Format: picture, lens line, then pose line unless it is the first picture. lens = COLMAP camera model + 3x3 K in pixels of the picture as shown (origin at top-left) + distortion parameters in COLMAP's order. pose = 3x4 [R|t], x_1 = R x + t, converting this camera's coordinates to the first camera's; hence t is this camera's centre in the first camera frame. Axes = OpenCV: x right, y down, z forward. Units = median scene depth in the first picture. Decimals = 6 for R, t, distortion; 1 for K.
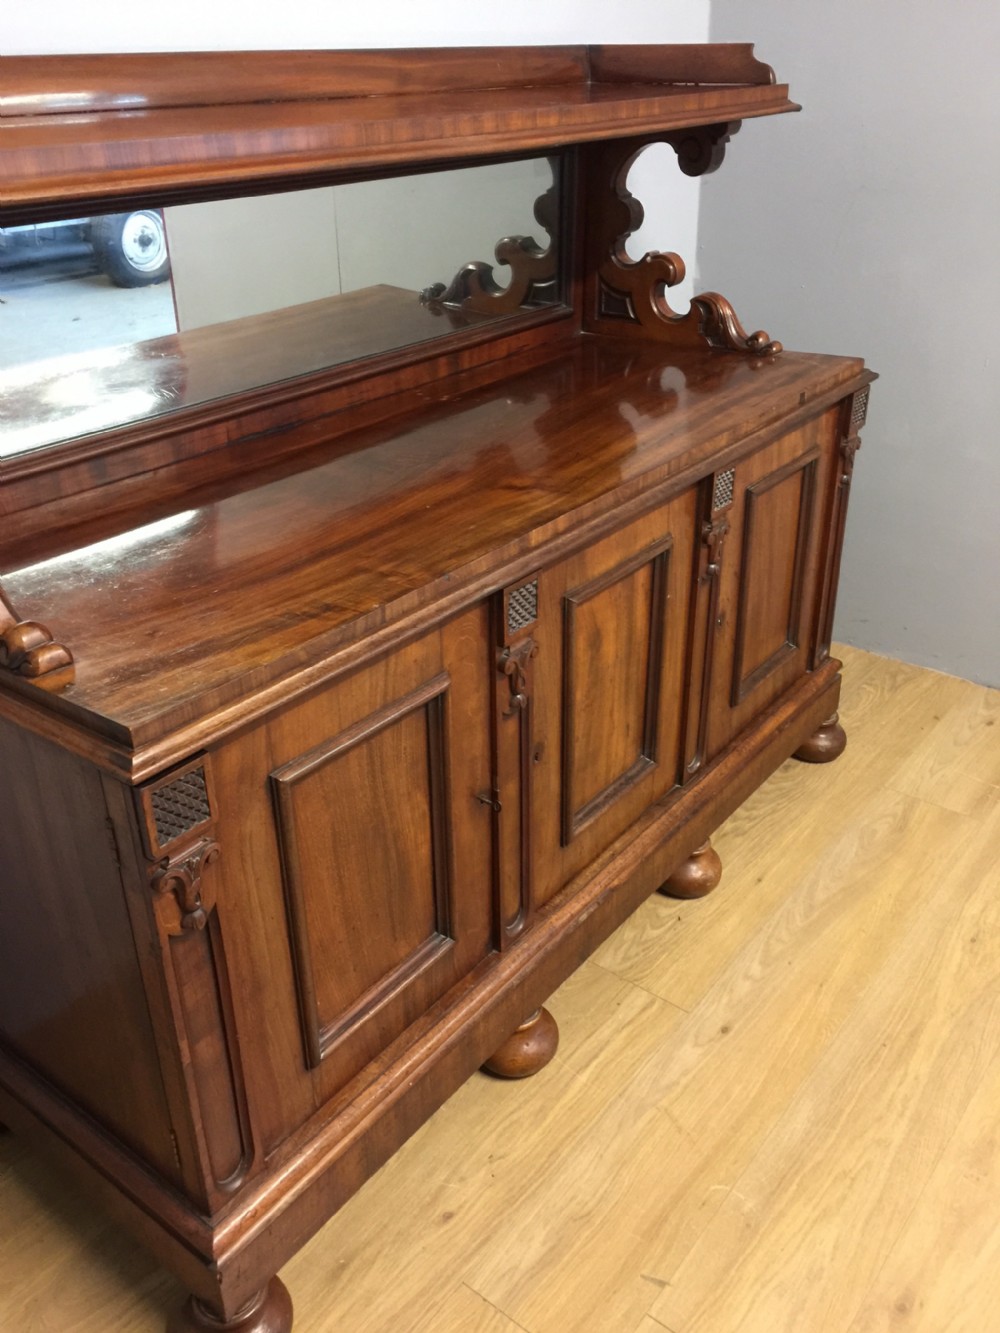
lens RADIAL K [[1144.7, 0, 505.9], [0, 1144.7, 660.3], [0, 0, 1]] dist [0.081877, -0.110068]
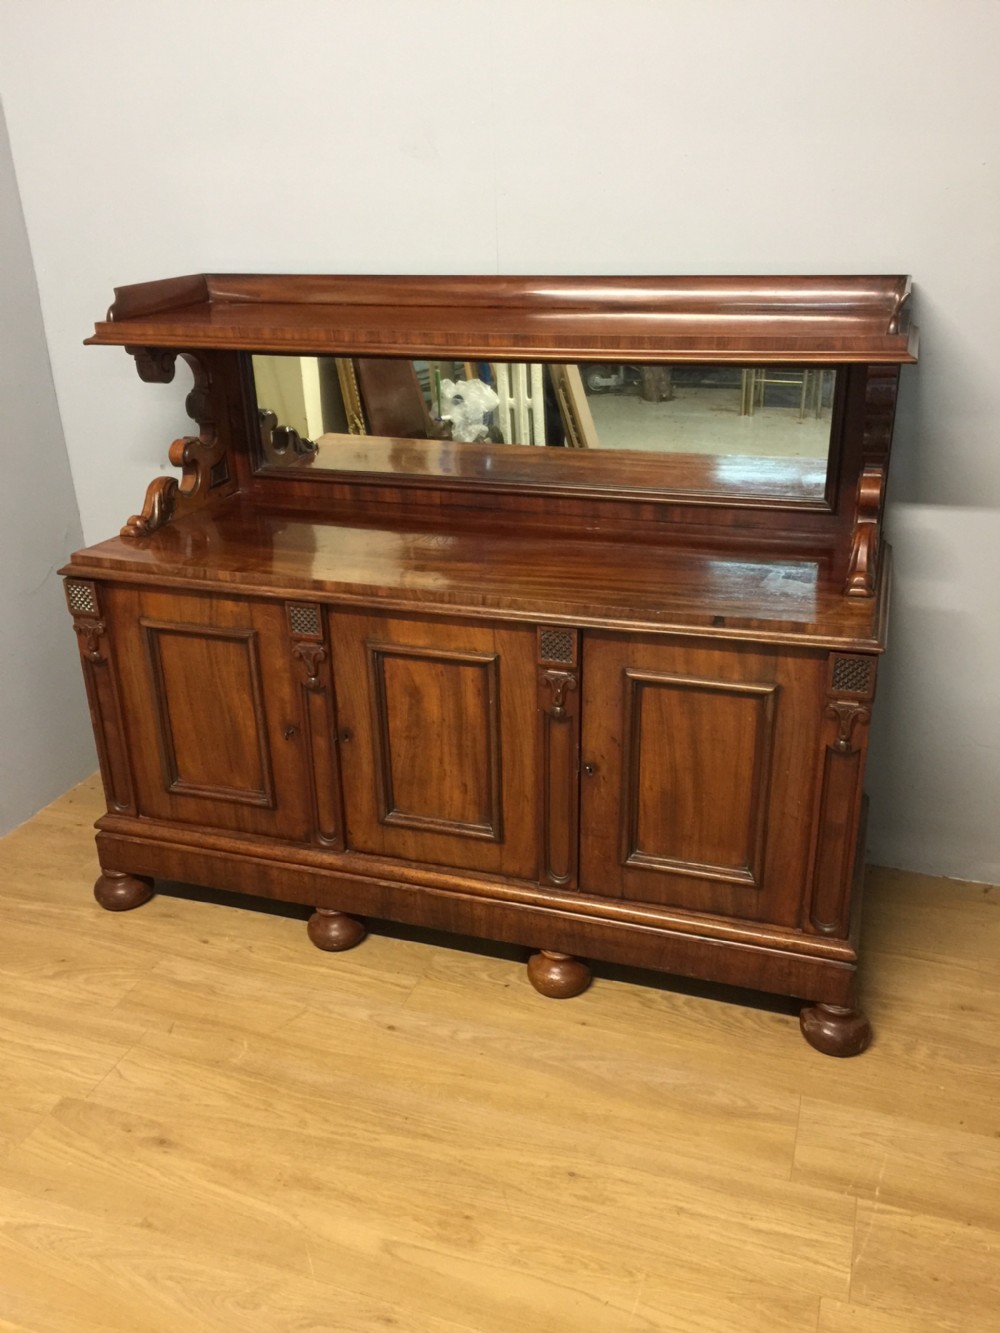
lens RADIAL K [[1144.7, 0, 504.3], [0, 1144.7, 656.3], [0, 0, 1]] dist [0.081877, -0.110068]
pose [[0.327435, 0.367231, -0.870590, 1.290735], [-0.429907, 0.878390, 0.208831, -0.388480], [0.841407, 0.305894, 0.445491, 0.453270]]
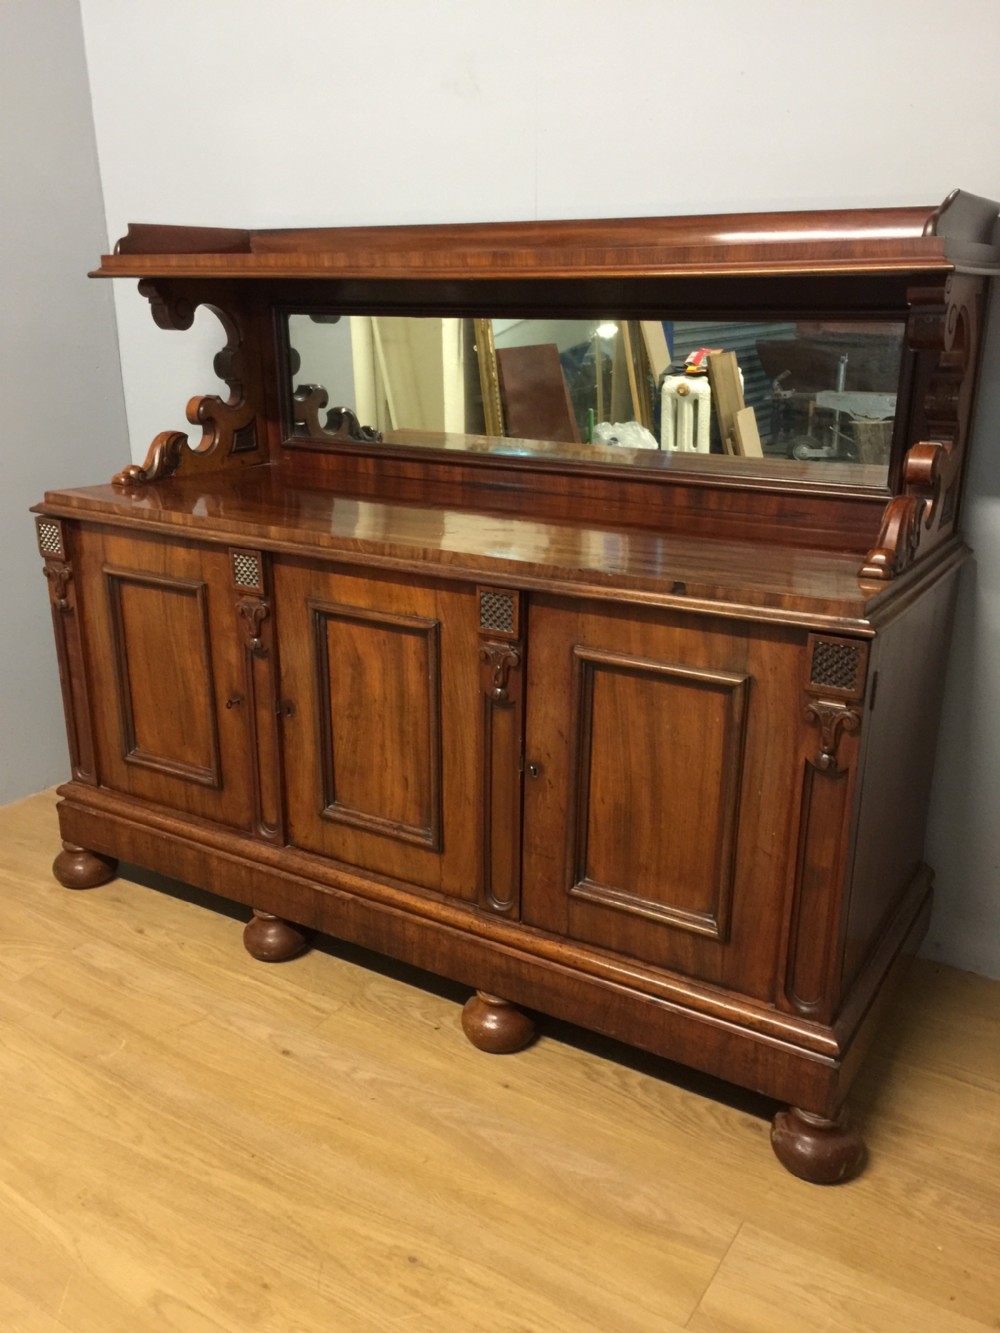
lens RADIAL K [[1144.7, 0, 498.9], [0, 1144.7, 659.6], [0, 0, 1]] dist [0.081877, -0.110068]
pose [[0.100492, 0.314749, -0.943840, 1.215110], [-0.471856, 0.850249, 0.233299, -0.368751], [0.875930, 0.421913, 0.233959, 0.836175]]
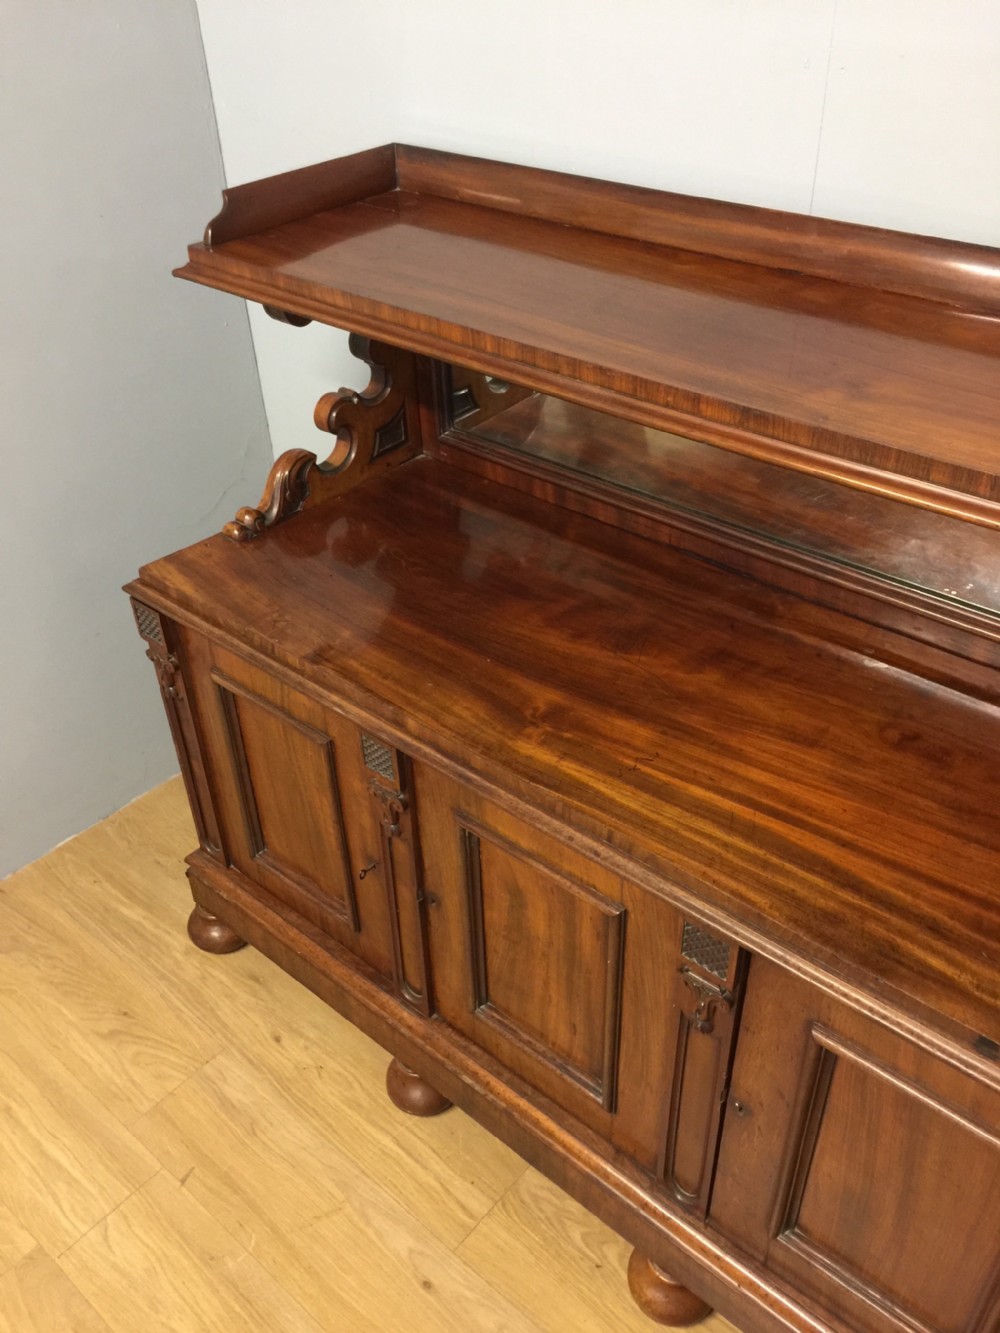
lens RADIAL K [[1144.7, 0, 512.6], [0, 1144.7, 670.2], [0, 0, 1]] dist [0.081877, -0.110068]
pose [[-0.050187, 0.598886, -0.799260, 0.708369], [-0.452089, 0.699964, 0.552871, -0.653520], [0.890560, 0.389084, 0.235621, 0.696781]]
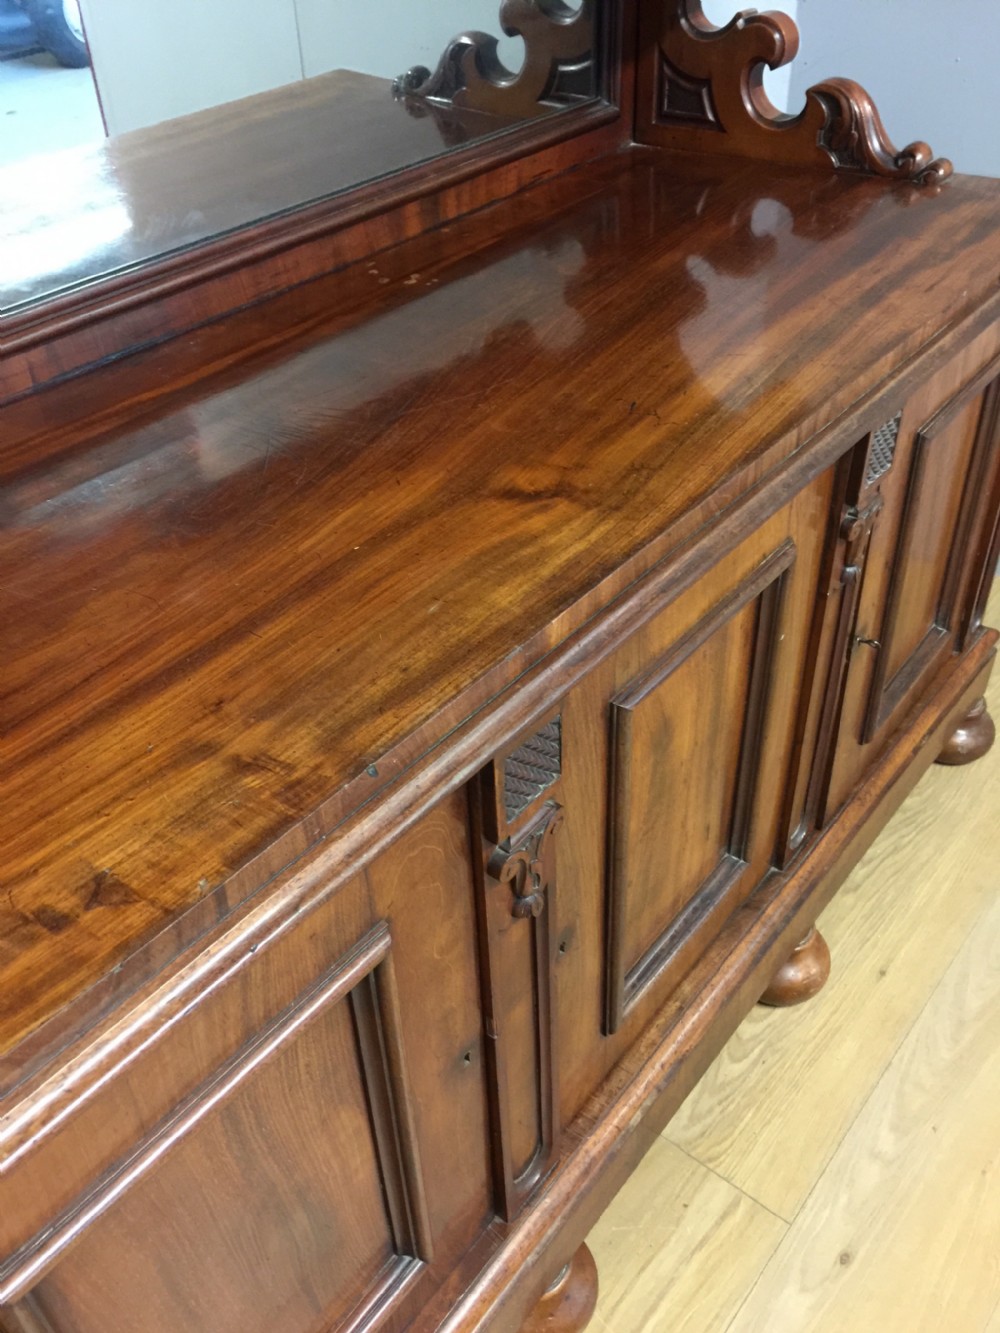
lens RADIAL K [[1144.7, 0, 494.7], [0, 1144.7, 659.9], [0, 0, 1]] dist [0.081877, -0.110068]
pose [[0.999258, -0.008012, -0.037666, 0.014846], [0.014367, 0.985062, 0.171602, -0.156415], [0.035728, -0.172016, 0.984446, 0.420541]]
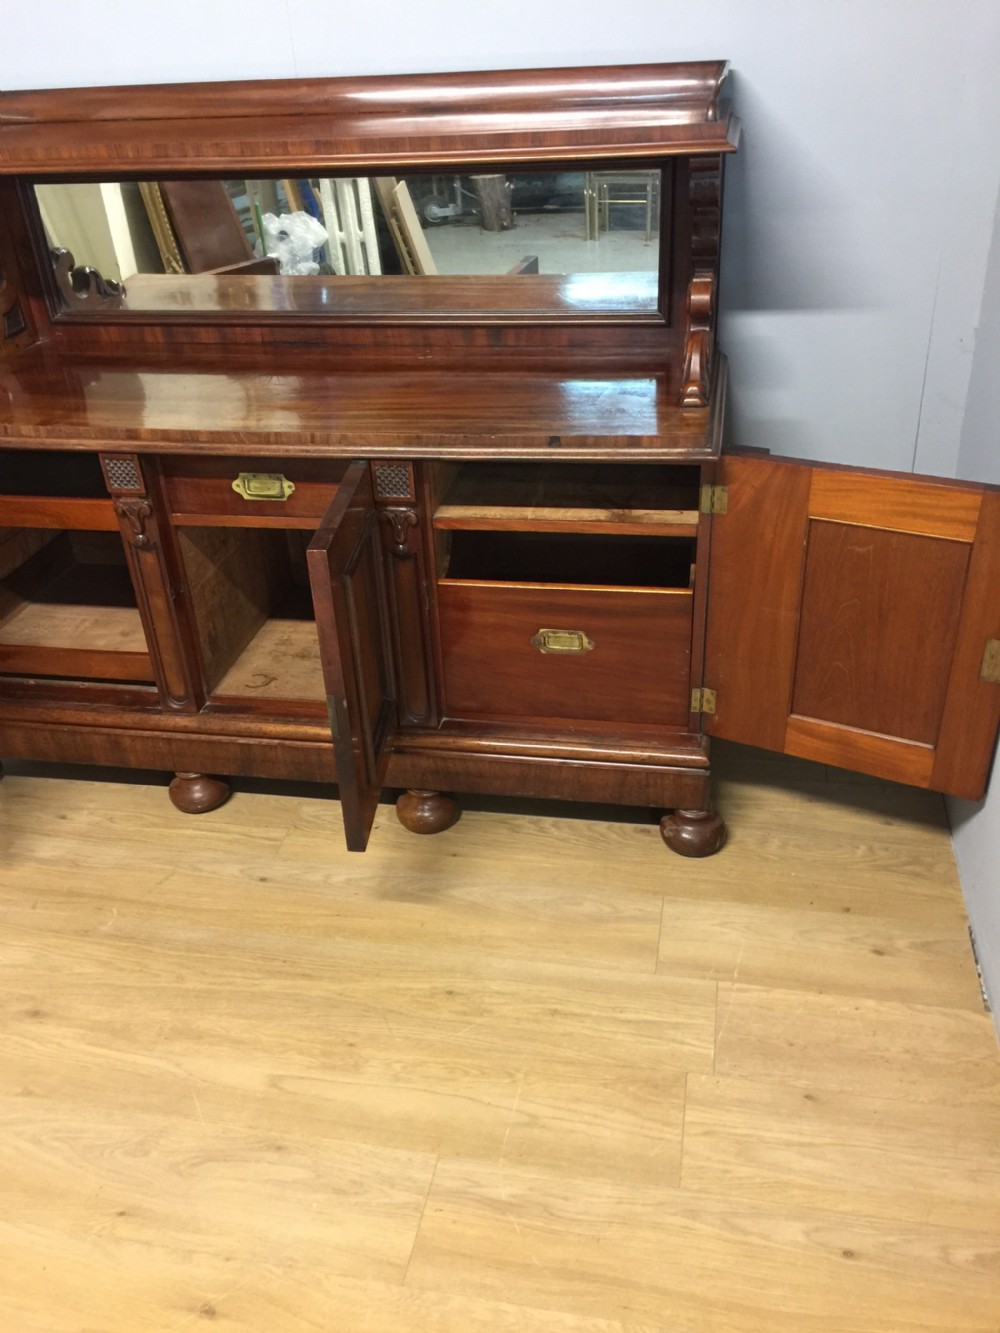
lens RADIAL K [[1144.7, 0, 503.6], [0, 1144.7, 668.1], [0, 0, 1]] dist [0.081877, -0.110068]
pose [[0.450525, 0.445116, -0.773886, 1.292266], [-0.382670, 0.879454, 0.283061, -0.374780], [0.806592, 0.168617, 0.566548, 0.498439]]
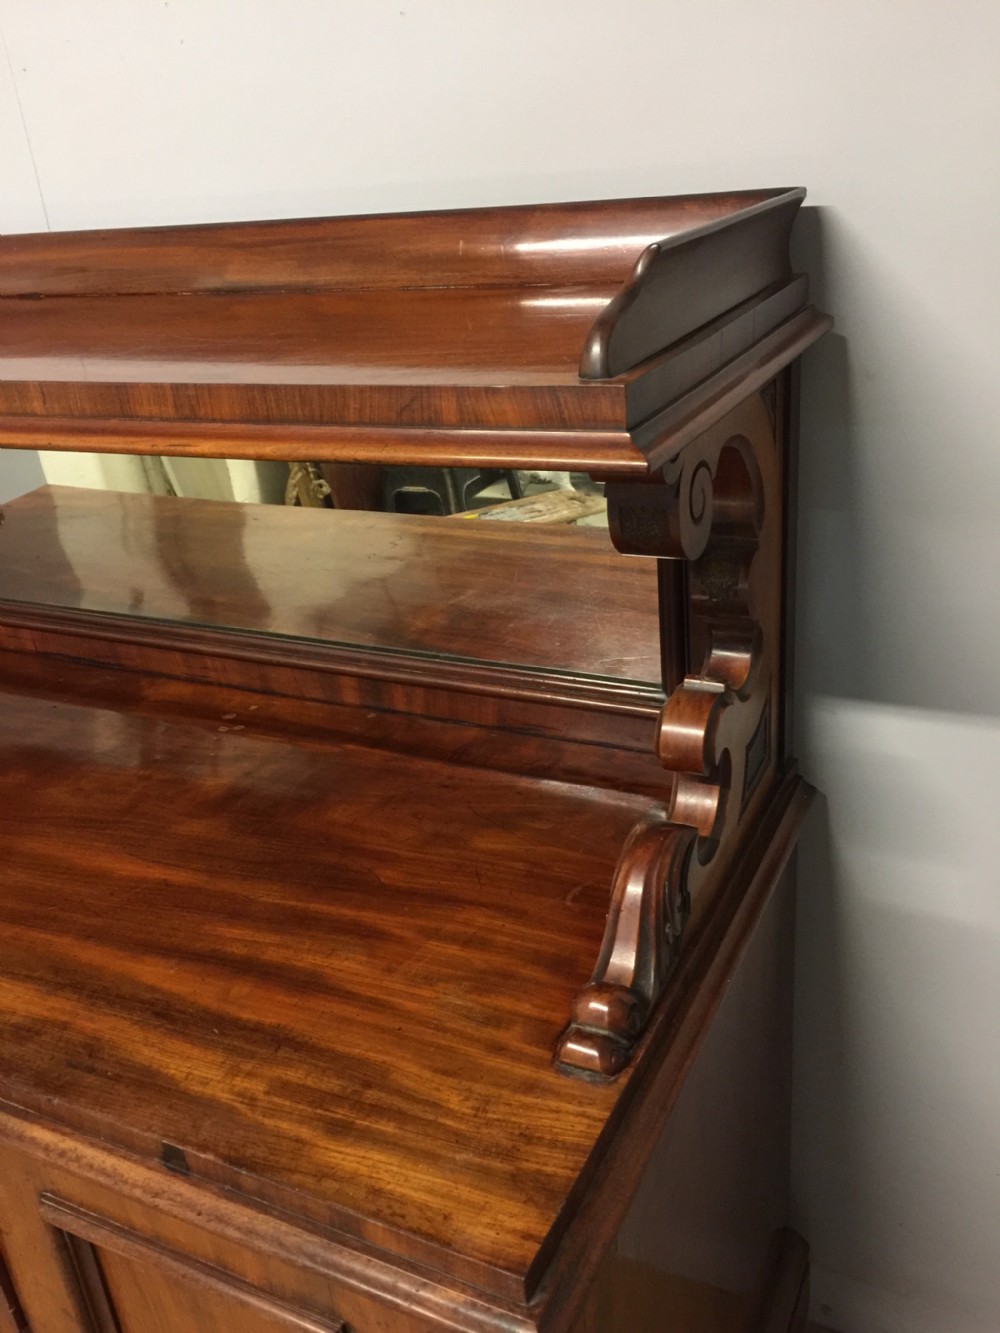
lens RADIAL K [[1144.7, 0, 507.2], [0, 1144.7, 664.5], [0, 0, 1]] dist [0.081877, -0.110068]
pose [[0.192789, 0.408950, -0.891960, 0.650721], [-0.387091, 0.866988, 0.313835, -0.624271], [0.901661, 0.284765, 0.325447, 1.084628]]
